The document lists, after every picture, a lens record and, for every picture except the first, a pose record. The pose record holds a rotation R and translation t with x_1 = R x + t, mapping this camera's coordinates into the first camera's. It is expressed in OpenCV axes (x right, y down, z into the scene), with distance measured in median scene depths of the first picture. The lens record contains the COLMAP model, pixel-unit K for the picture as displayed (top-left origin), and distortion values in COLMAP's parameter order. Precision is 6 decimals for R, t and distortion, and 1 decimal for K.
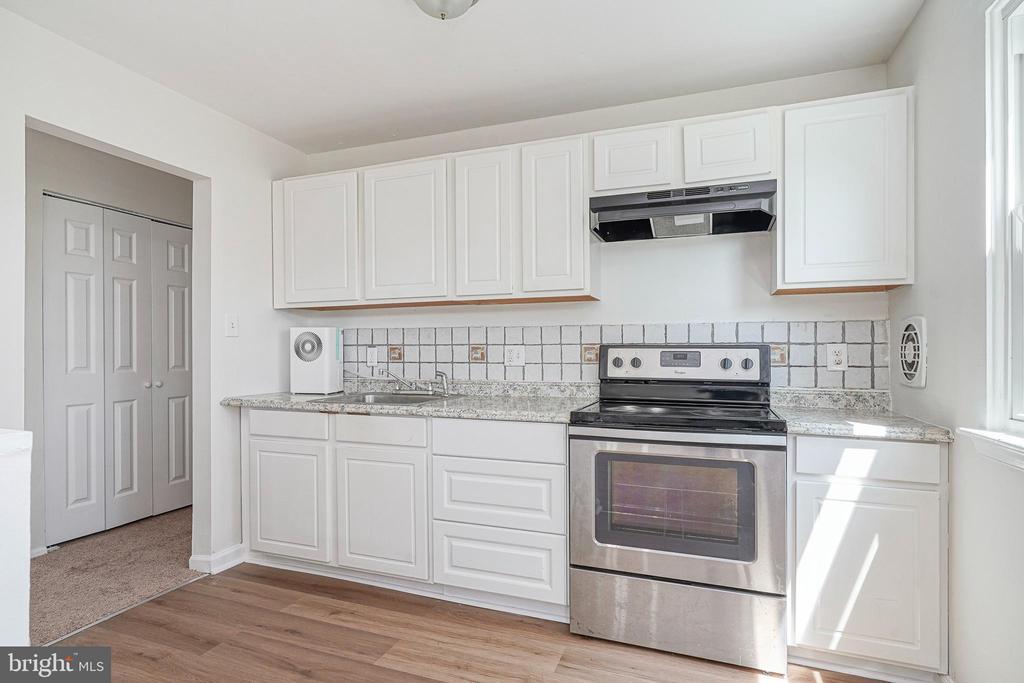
lens RADIAL K [[523.7, 0, 513.0], [0, 523.7, 345.2], [0, 0, 1]] dist [-0.010923, 0.008575]
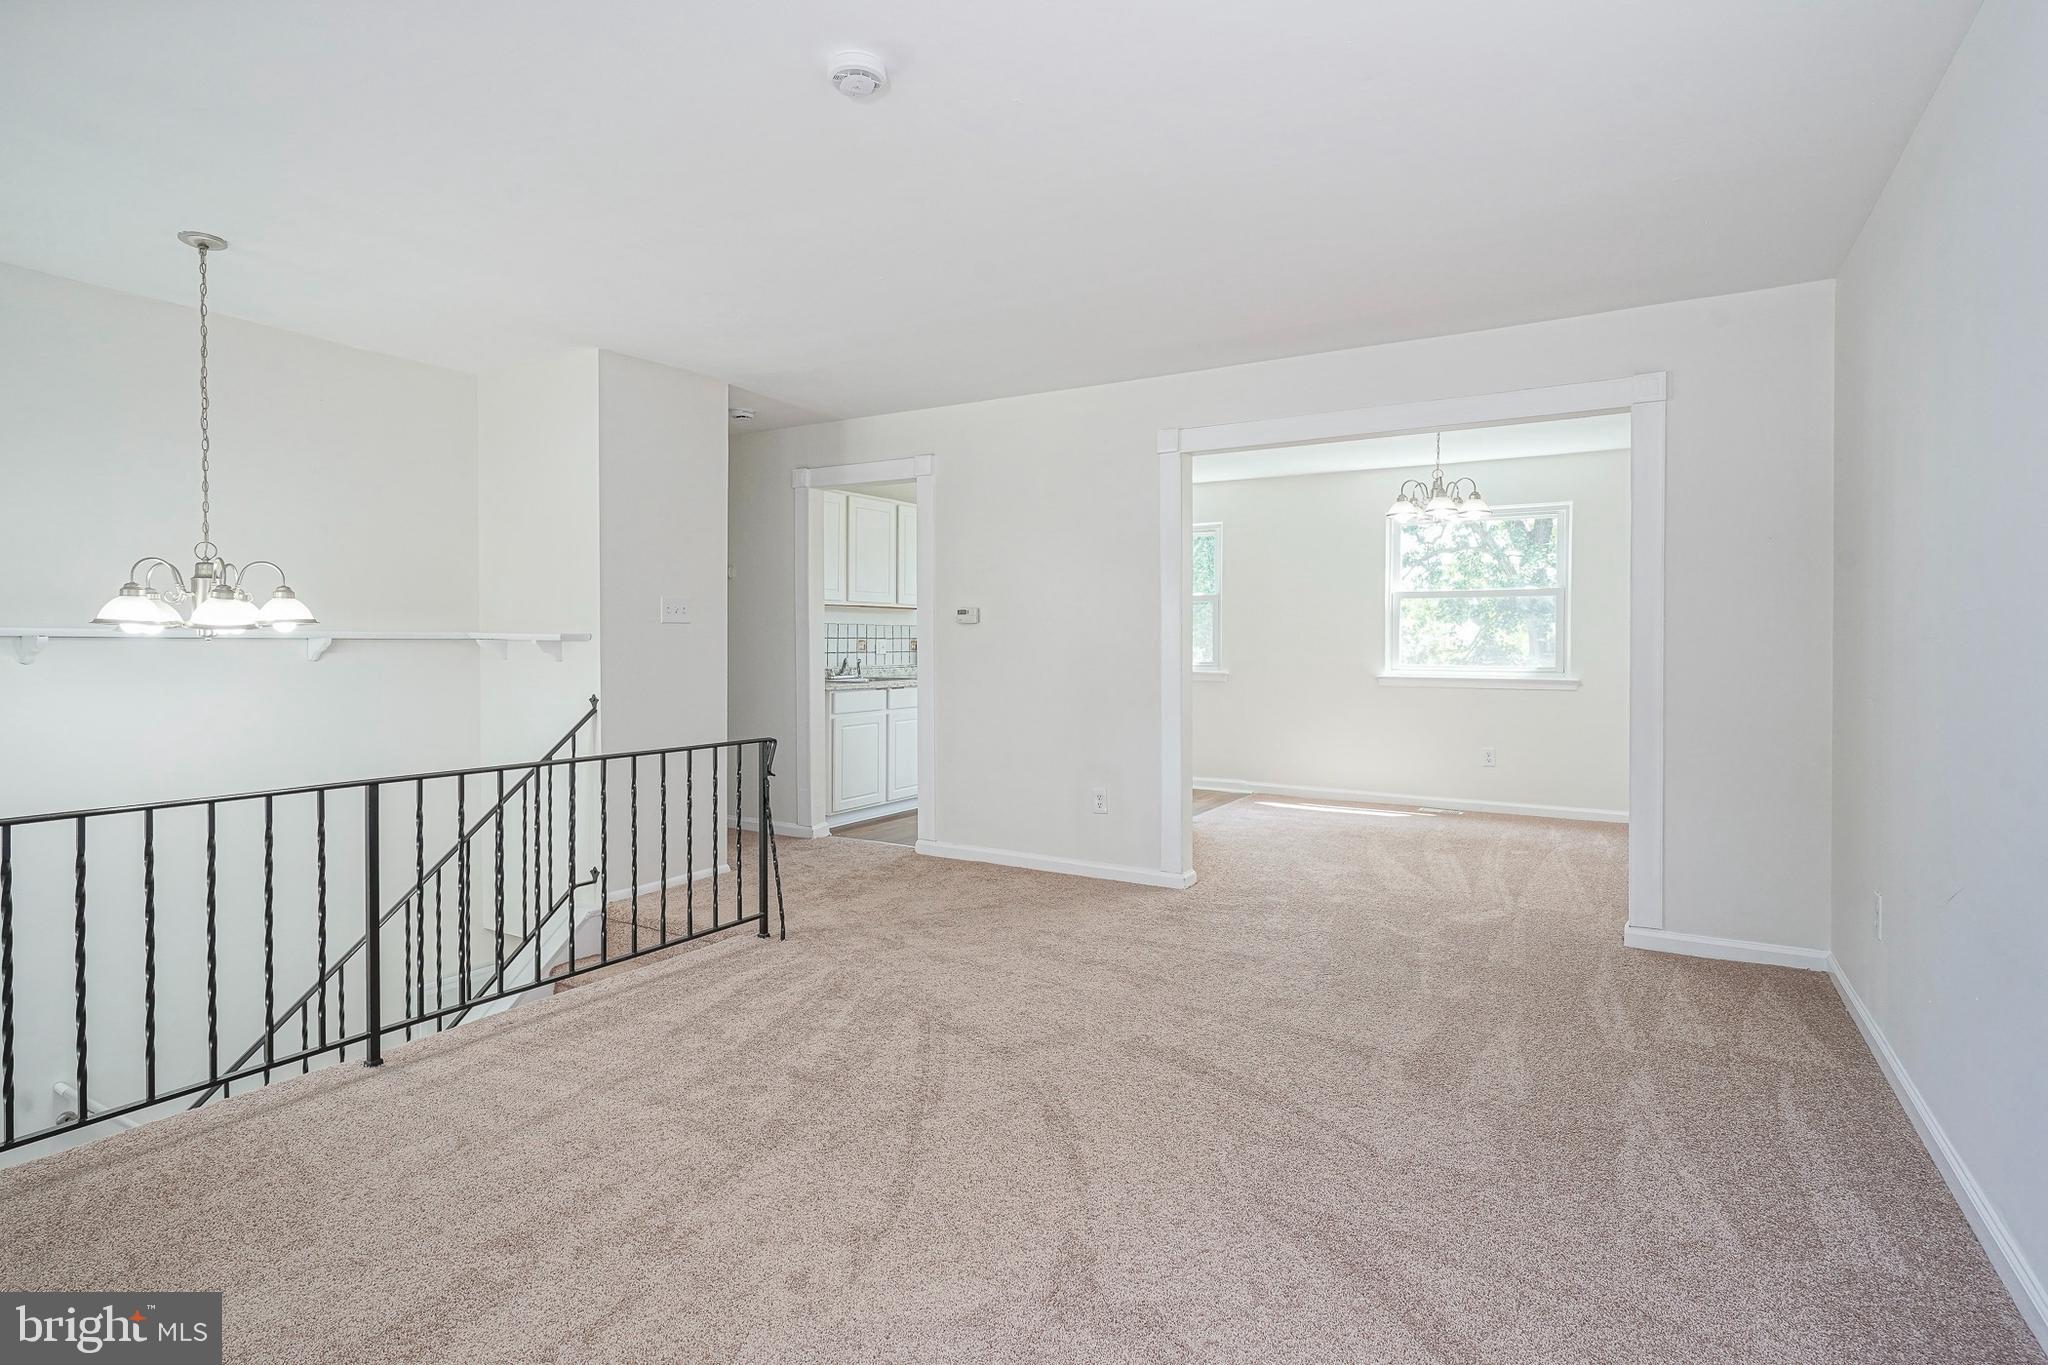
lens RADIAL K [[1049.6, 0, 1024.0], [0, 1049.6, 682.5], [0, 0, 1]] dist [0.000035, 0.000543]
pose [[0.171843, -0.034104, 0.984534, -2.609478], [0.000576, 0.999404, 0.034519, 0.019693], [-0.985124, -0.005365, 0.171760, 0.167868]]
